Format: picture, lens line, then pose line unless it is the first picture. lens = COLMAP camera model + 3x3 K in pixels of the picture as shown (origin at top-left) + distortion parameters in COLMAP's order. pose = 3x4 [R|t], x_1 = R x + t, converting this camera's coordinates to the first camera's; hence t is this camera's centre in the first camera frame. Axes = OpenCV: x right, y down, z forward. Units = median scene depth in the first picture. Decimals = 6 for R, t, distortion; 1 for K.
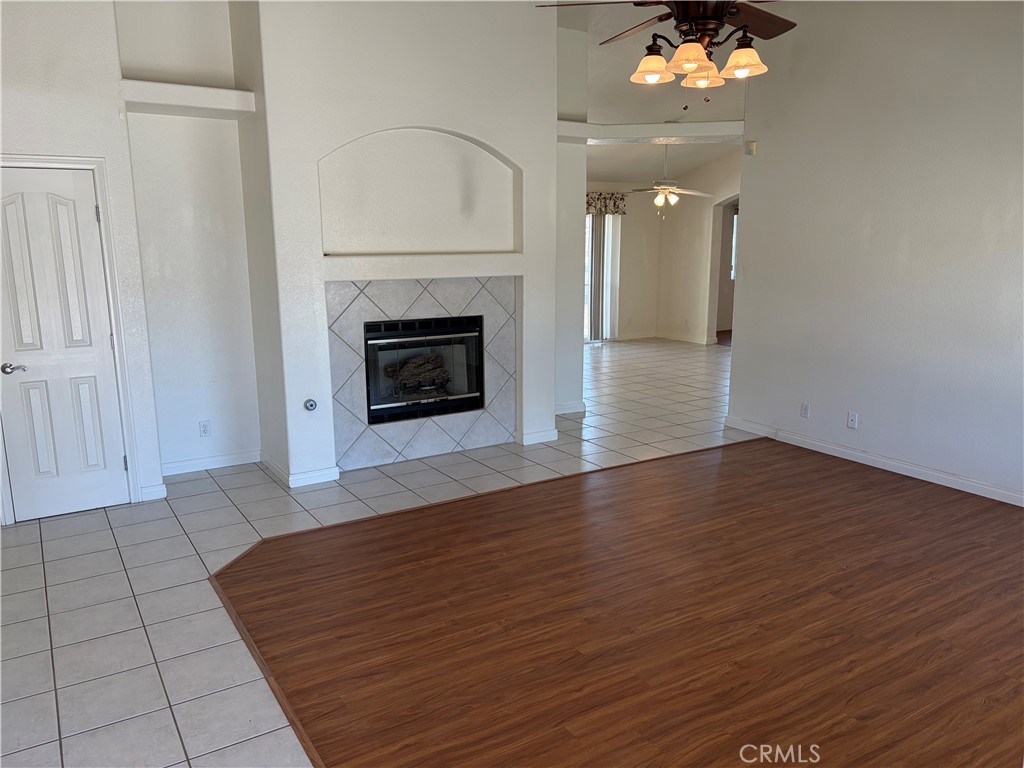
lens RADIAL K [[786.5, 0, 505.9], [0, 786.5, 385.6], [0, 0, 1]] dist [0.068672, -0.045113]
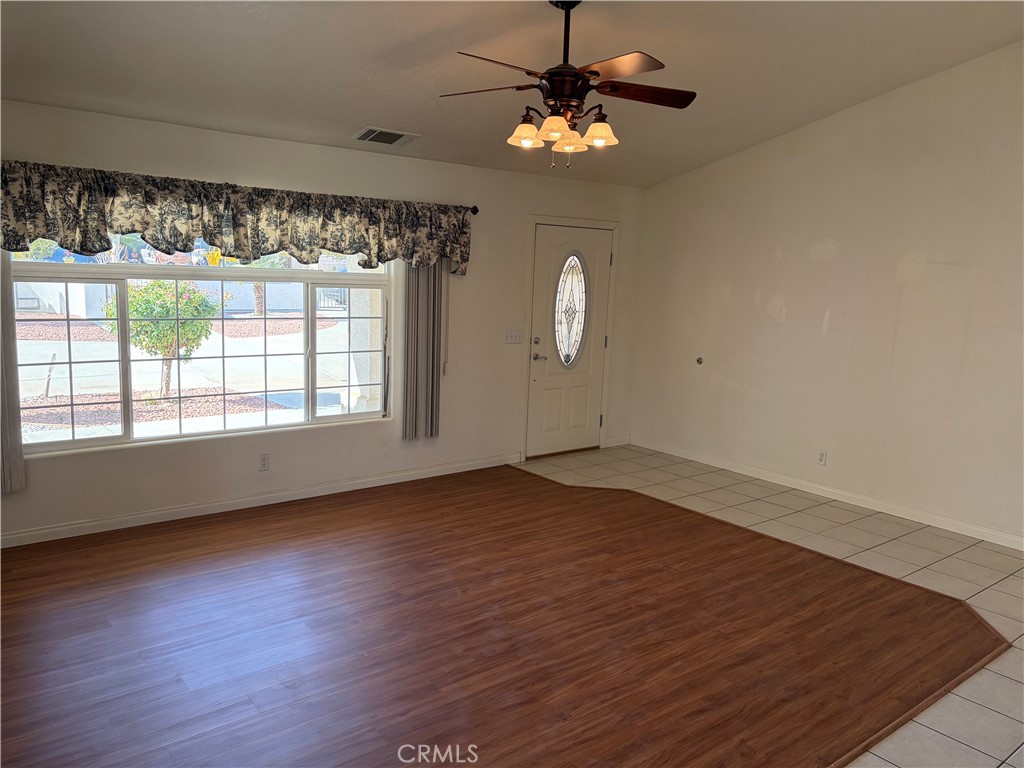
lens RADIAL K [[786.5, 0, 512.6], [0, 786.5, 384.7], [0, 0, 1]] dist [0.068672, -0.045113]
pose [[-0.992220, -0.018615, -0.123101, 0.403533], [-0.059704, 0.938793, 0.339269, -0.394857], [0.109251, 0.343979, -0.932600, 1.964231]]
